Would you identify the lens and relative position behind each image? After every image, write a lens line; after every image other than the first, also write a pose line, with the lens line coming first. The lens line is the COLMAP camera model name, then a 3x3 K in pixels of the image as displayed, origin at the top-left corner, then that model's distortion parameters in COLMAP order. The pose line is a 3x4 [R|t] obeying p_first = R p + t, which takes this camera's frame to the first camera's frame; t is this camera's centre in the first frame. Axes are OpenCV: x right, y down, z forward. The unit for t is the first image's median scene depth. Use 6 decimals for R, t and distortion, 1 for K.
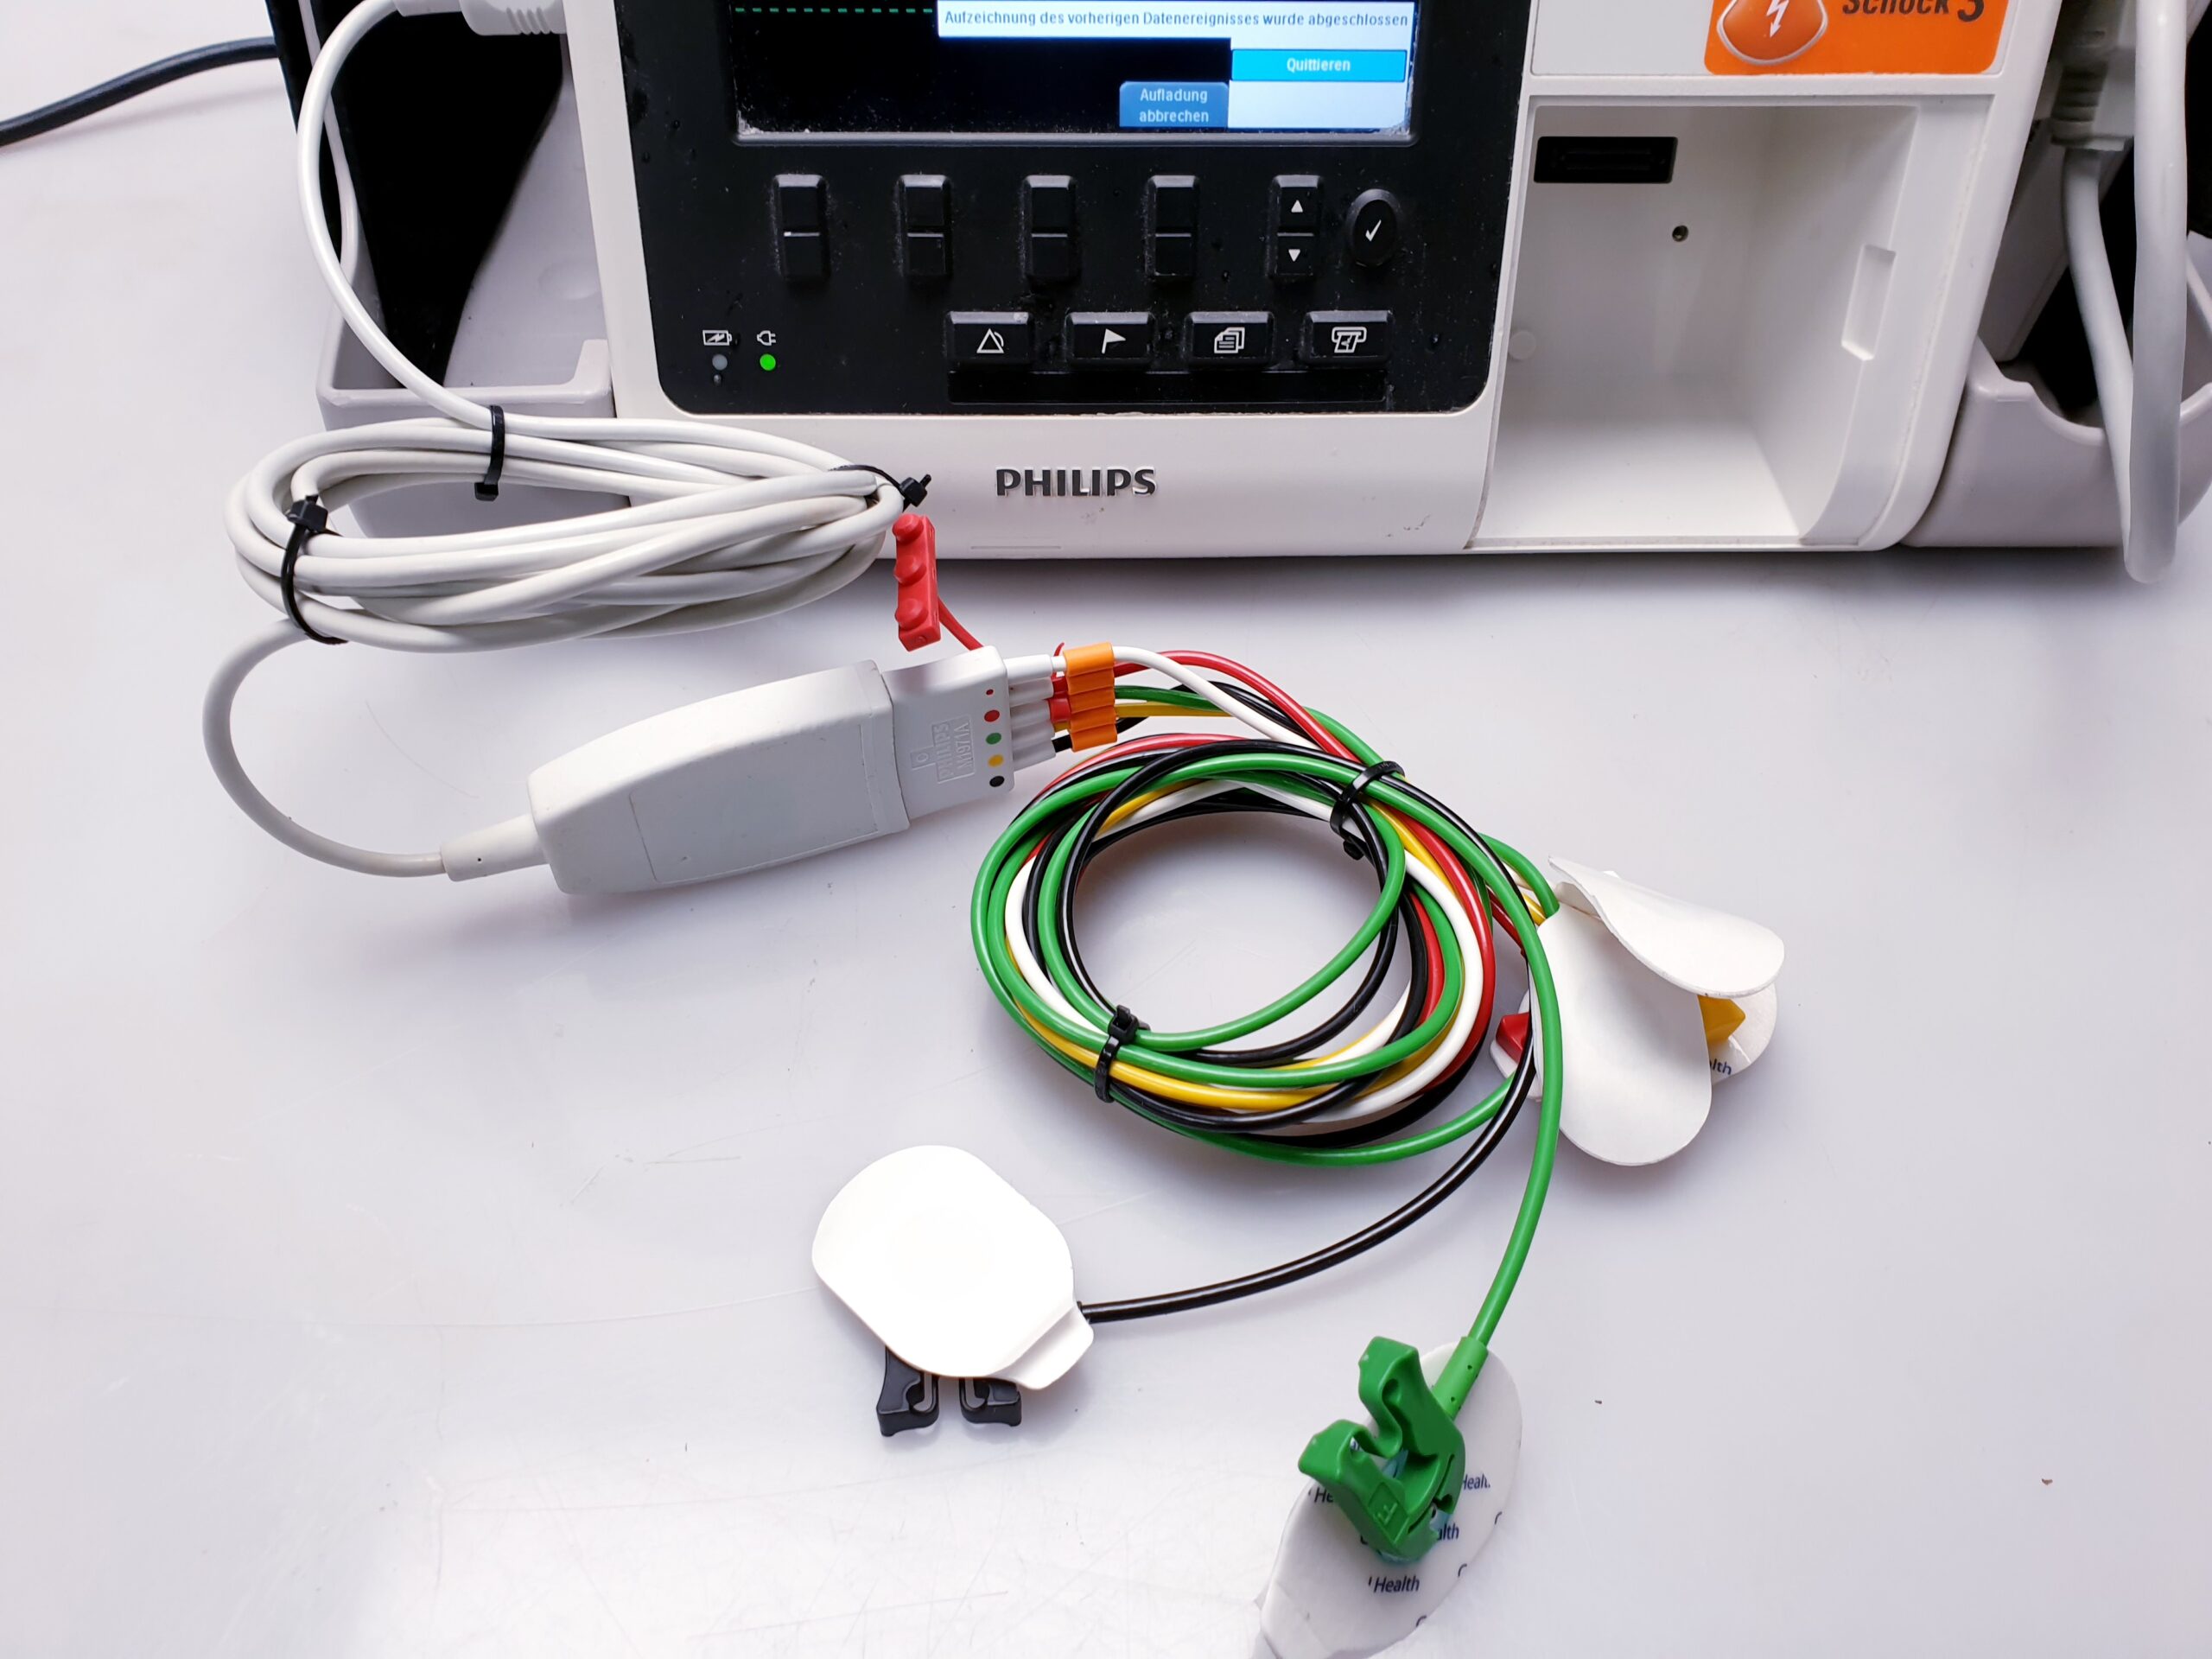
lens RADIAL K [[1730.9, 0, 1089.8], [0, 1730.9, 779.1], [0, 0, 1]] dist [0.103935, -0.225967]
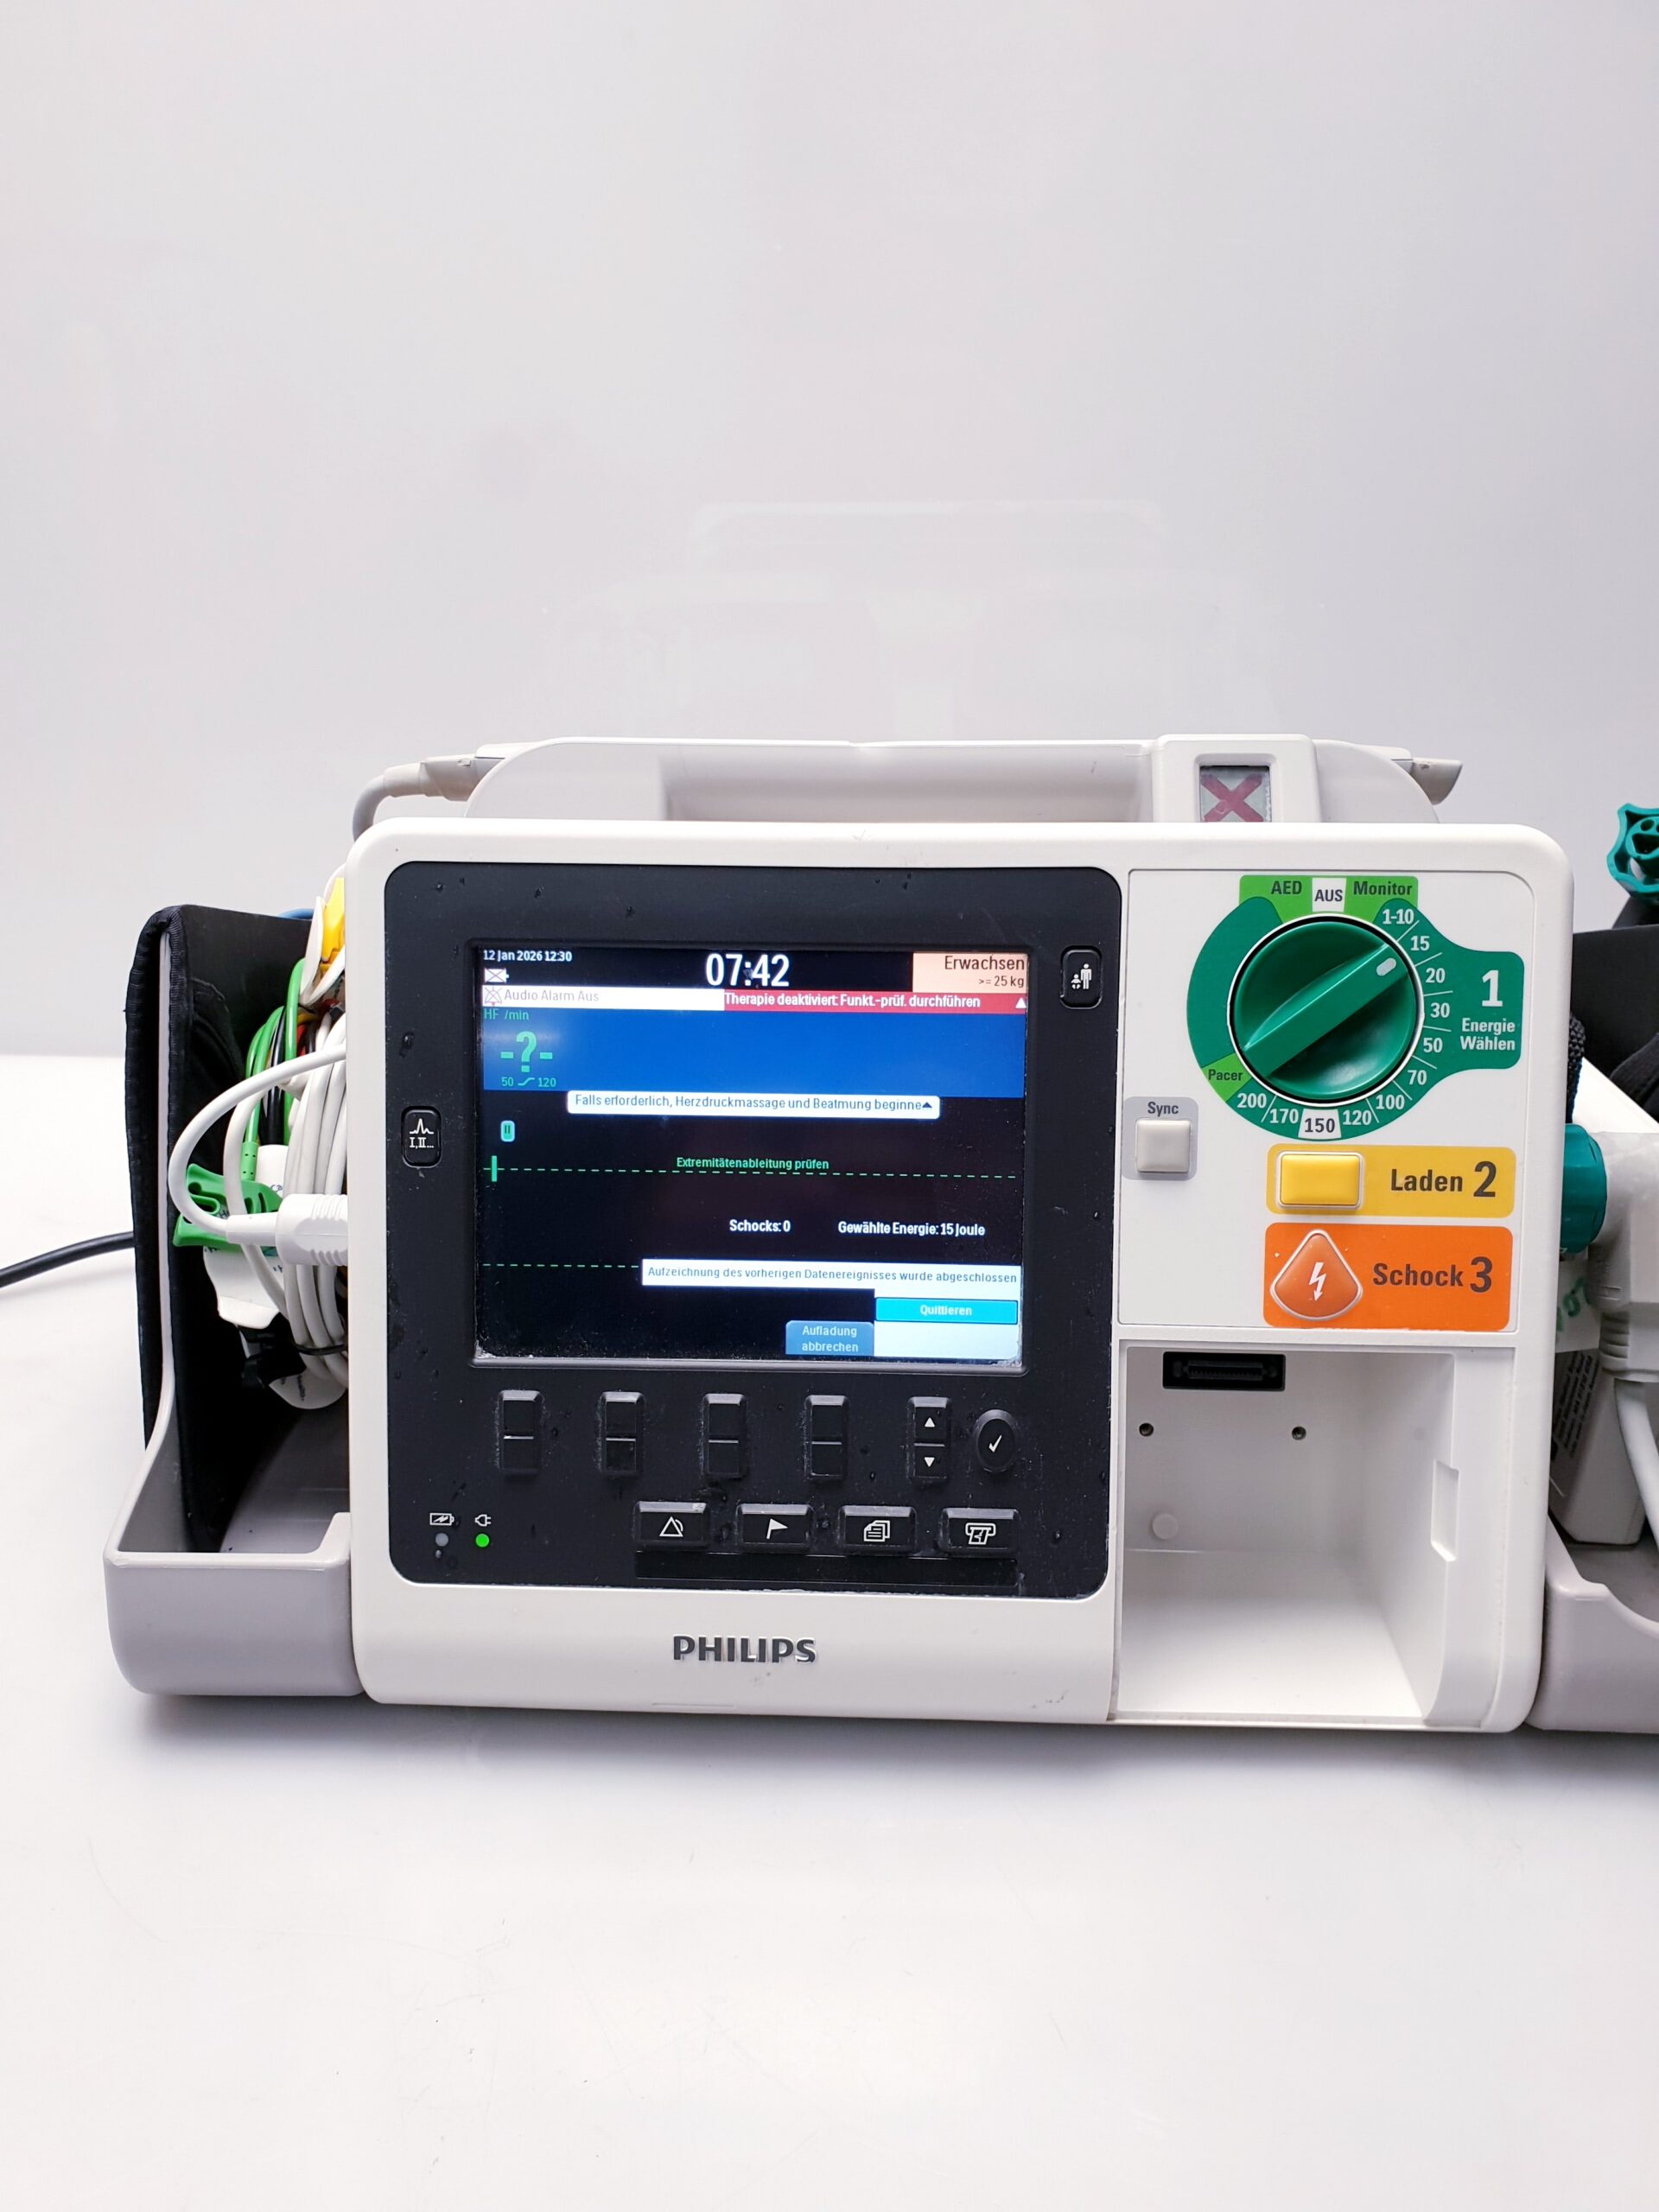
lens RADIAL K [[1730.9, 0, 827.1], [0, 1730.9, 1118.4], [0, 0, 1]] dist [0.103935, -0.225967]
pose [[0.997765, 0.012062, -0.065729, 0.120100], [-0.036703, 0.920865, -0.388150, -0.053607], [0.055846, 0.389695, 0.919249, -0.174513]]
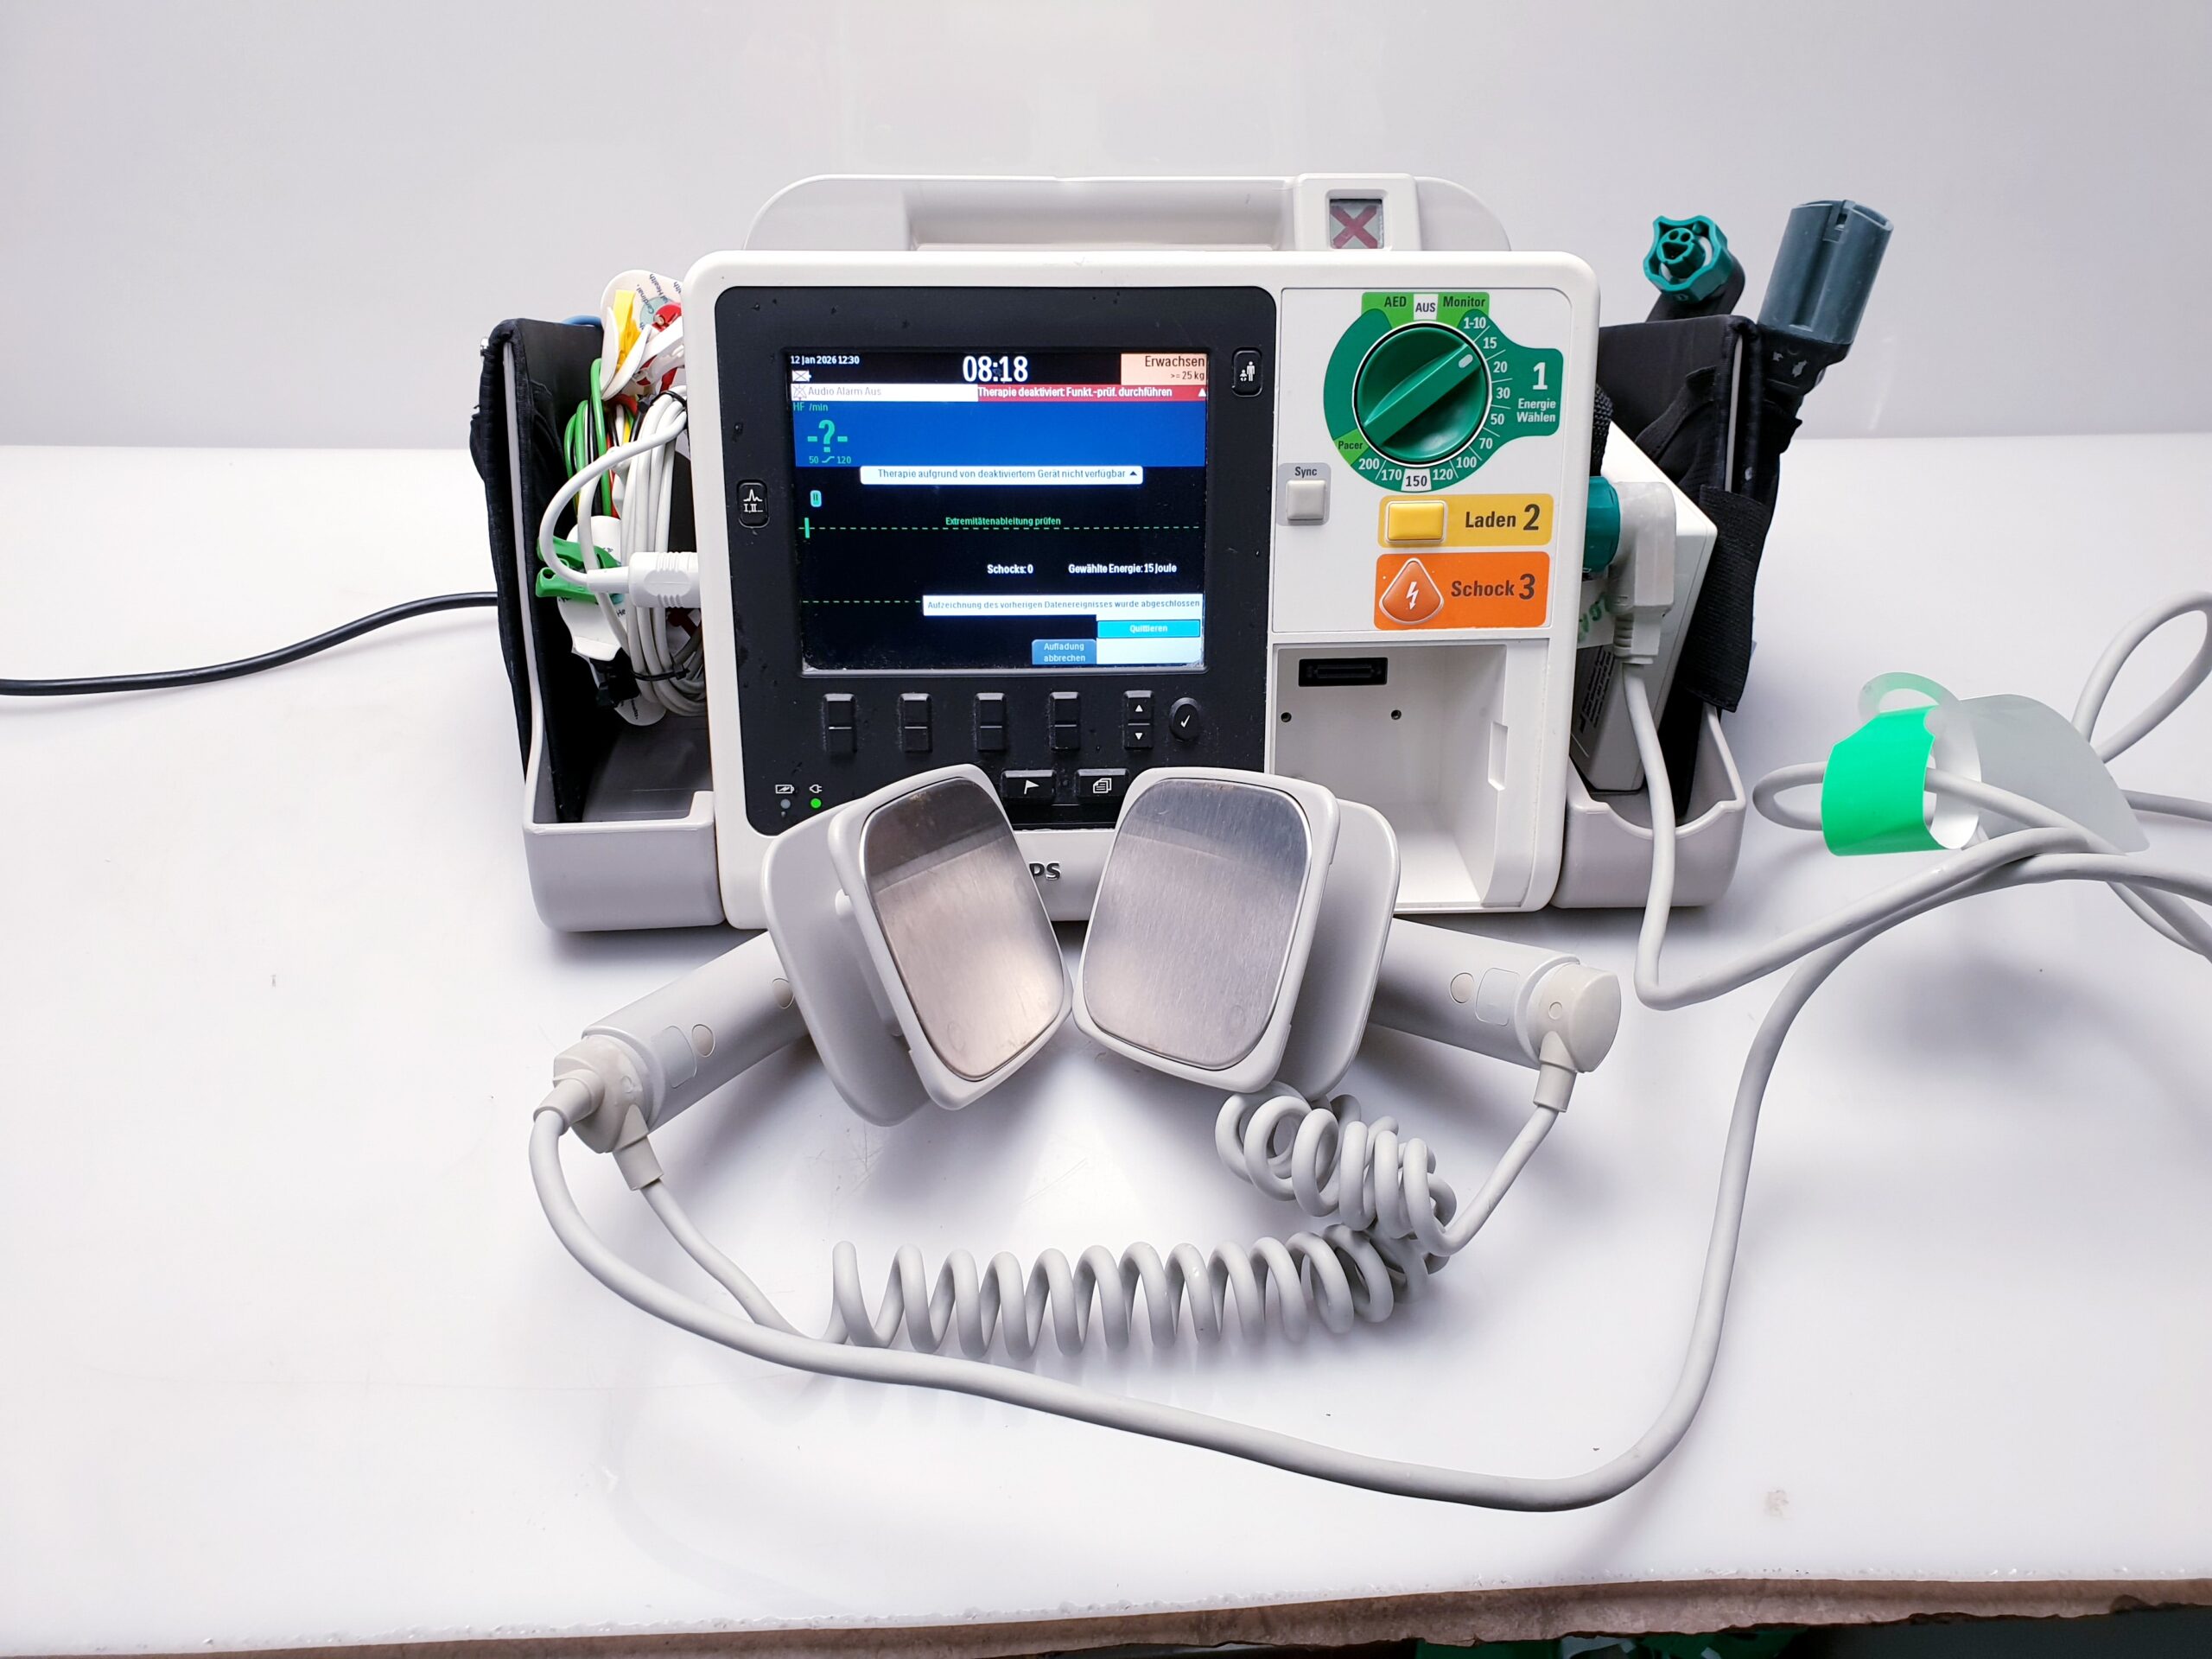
lens RADIAL K [[1730.9, 0, 1112.8], [0, 1730.9, 836.9], [0, 0, 1]] dist [0.103935, -0.225967]
pose [[0.999193, -0.016316, 0.036710, 0.029838], [0.023652, 0.977564, -0.209309, 0.132287], [-0.032471, 0.210008, 0.977160, -0.565879]]
